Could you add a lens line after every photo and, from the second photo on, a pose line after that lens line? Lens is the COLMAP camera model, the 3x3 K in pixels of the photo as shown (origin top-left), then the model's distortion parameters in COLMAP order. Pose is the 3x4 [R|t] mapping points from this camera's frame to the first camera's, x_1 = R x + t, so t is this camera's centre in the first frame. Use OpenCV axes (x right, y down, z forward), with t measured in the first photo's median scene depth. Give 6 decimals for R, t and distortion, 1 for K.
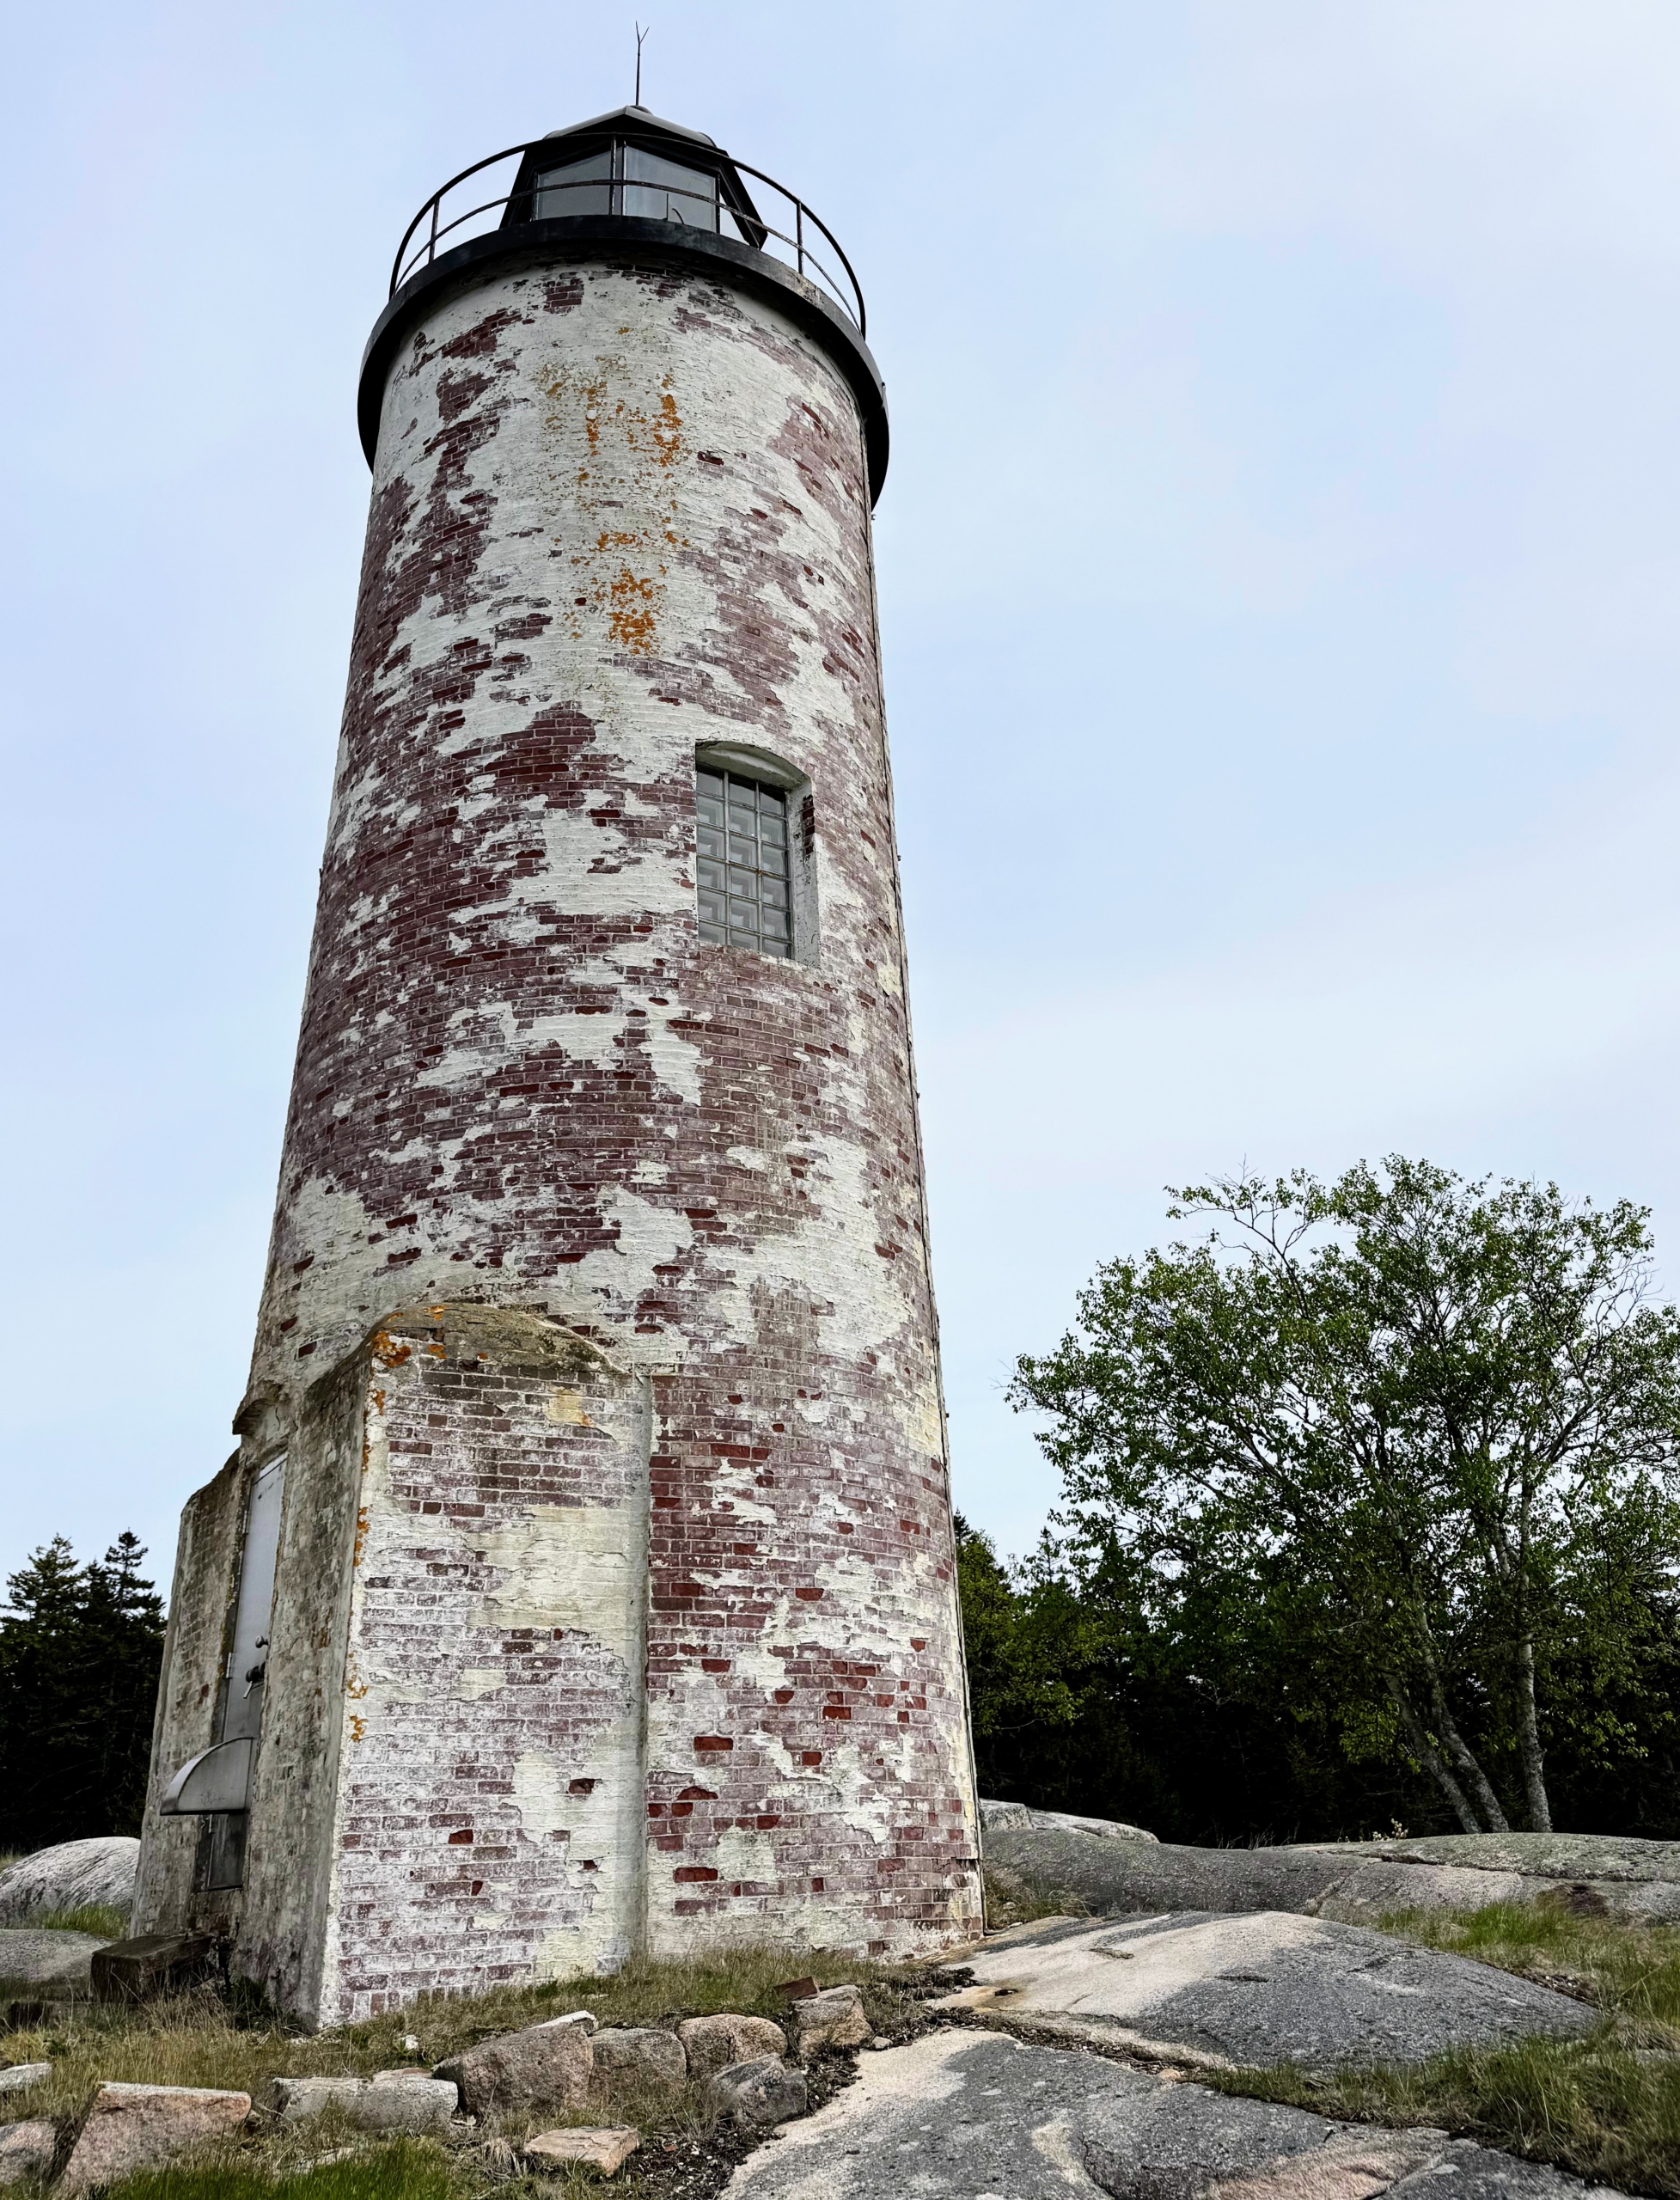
lens RADIAL K [[1649.8, 0, 843.6], [0, 1649.8, 963.6], [0, 0, 1]] dist [0.177987, -0.293960]
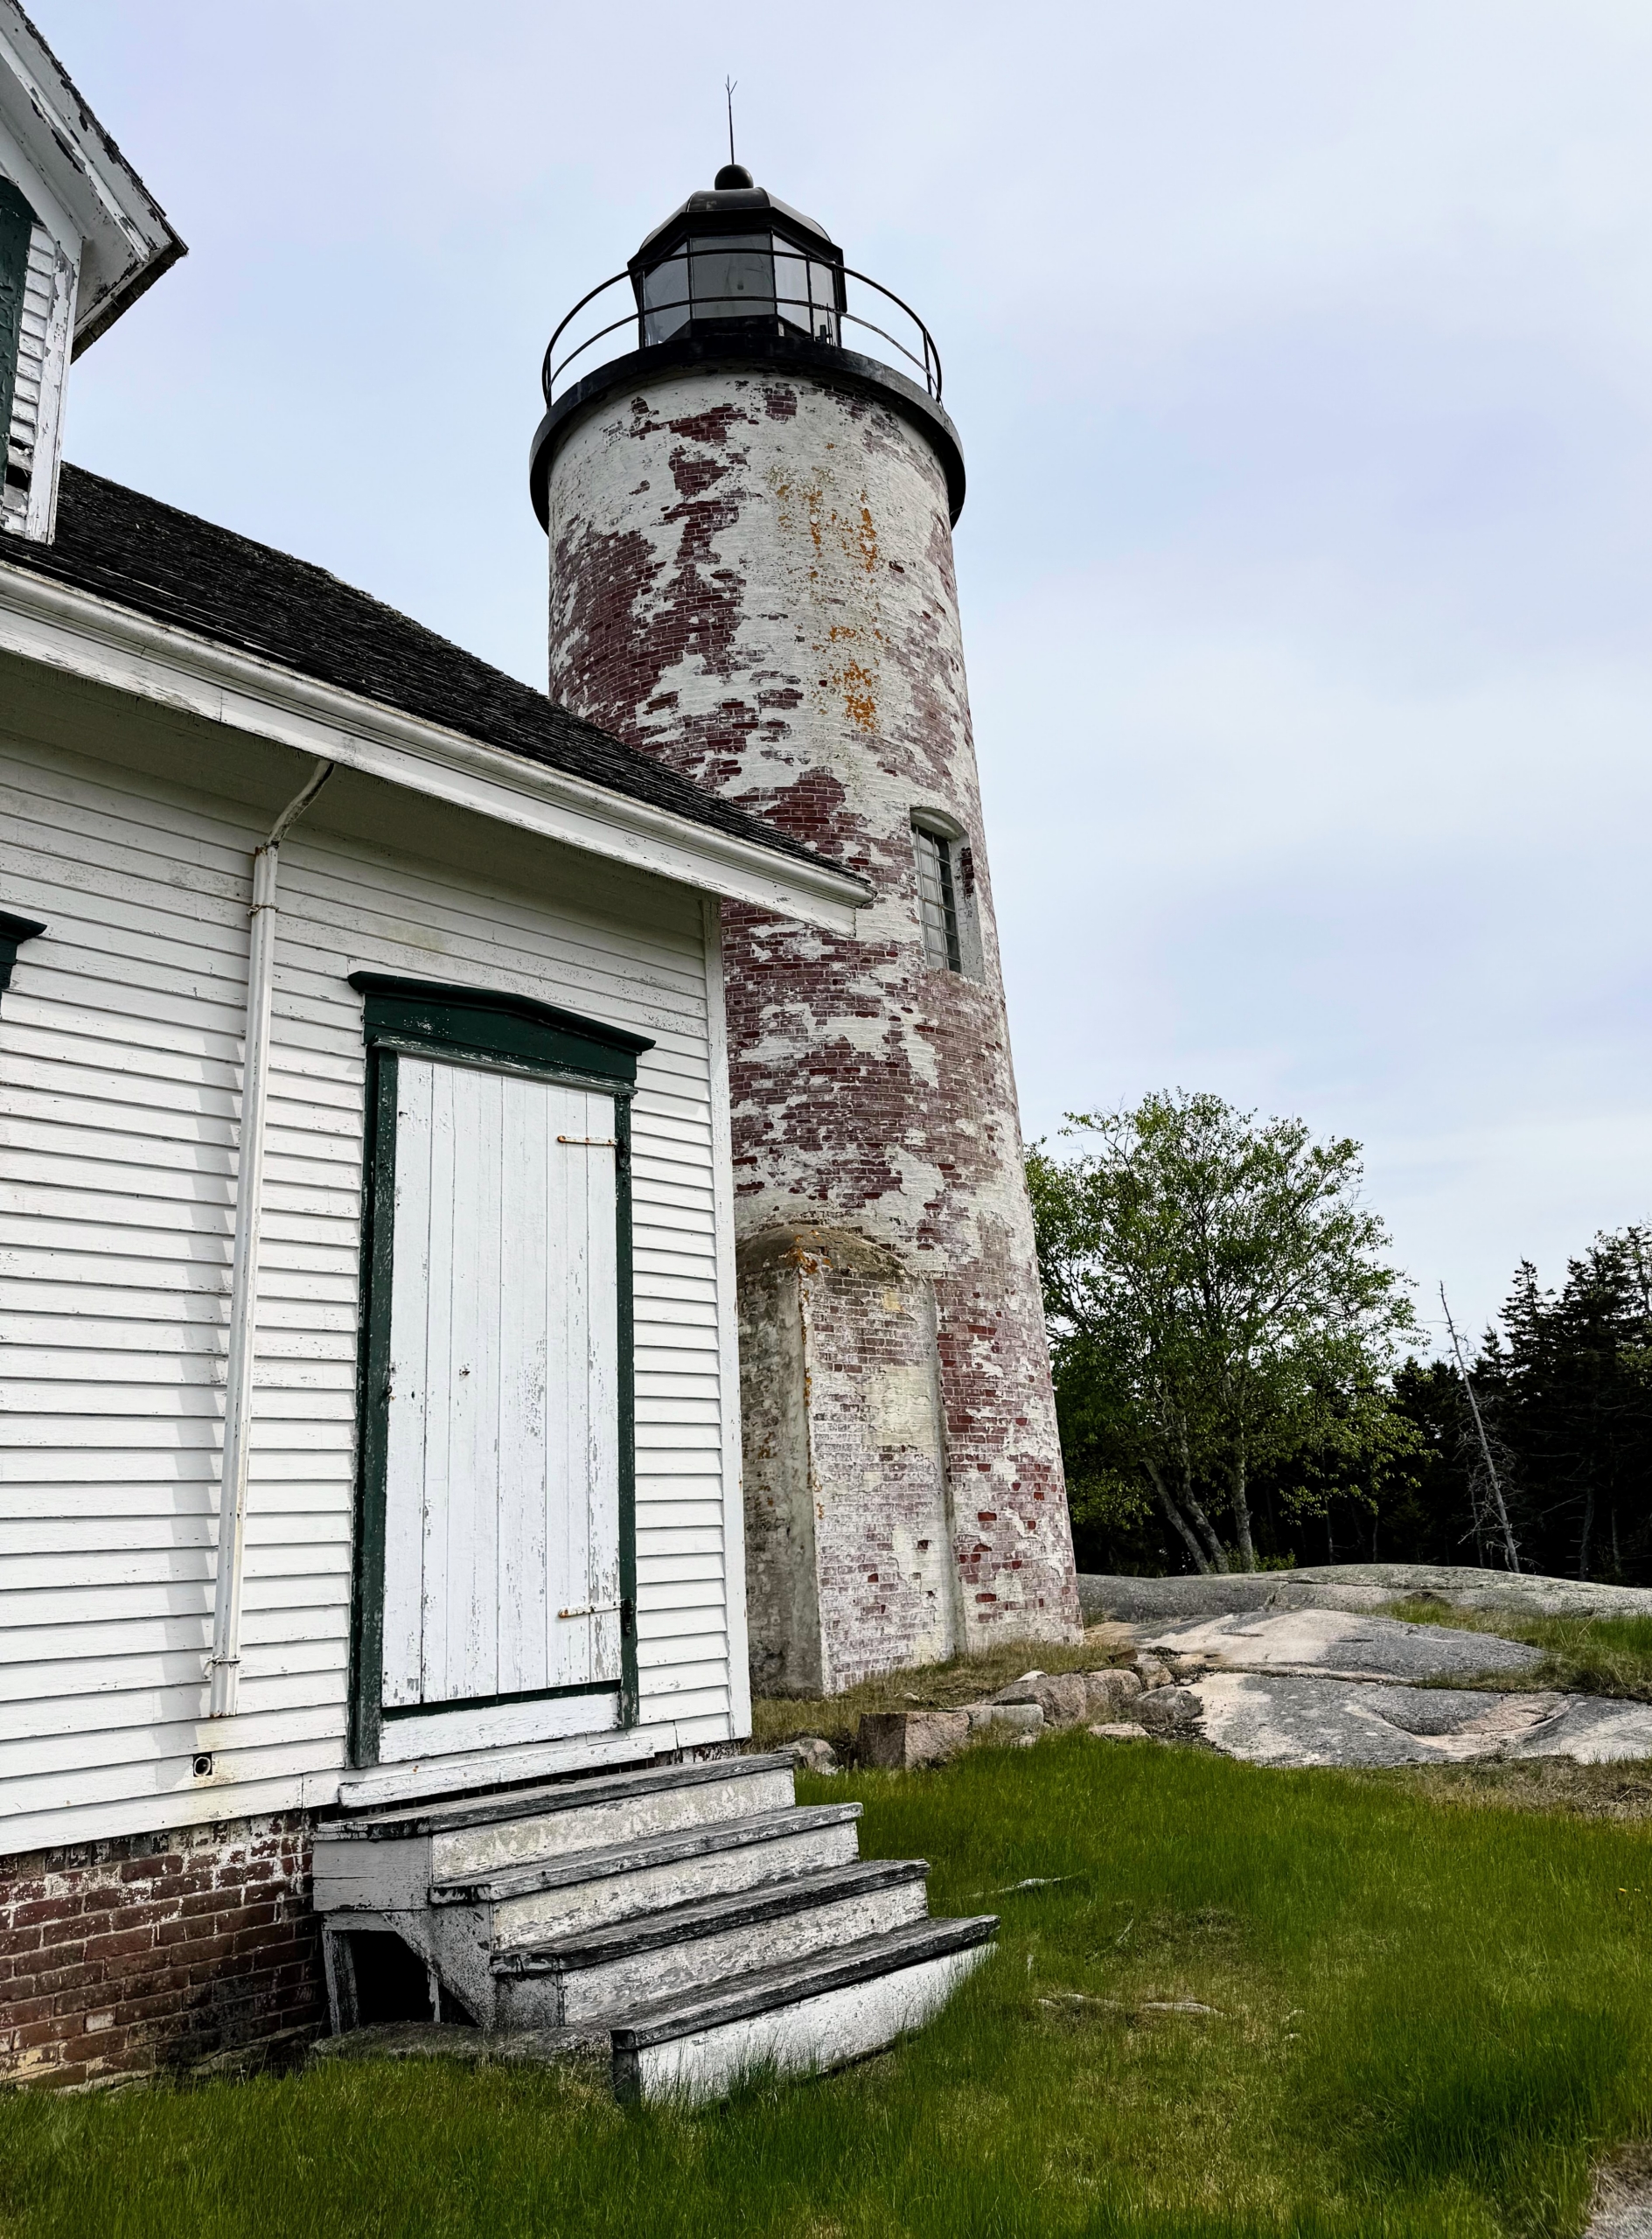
lens RADIAL K [[1697.3, 0, 825.4], [0, 1697.3, 938.6], [0, 0, 1]] dist [0.148781, 0.000455]
pose [[0.946449, 0.082046, 0.312255, -0.620700], [-0.116530, 0.988786, 0.093397, -0.160427], [-0.301090, -0.124782, 0.945396, -0.321675]]
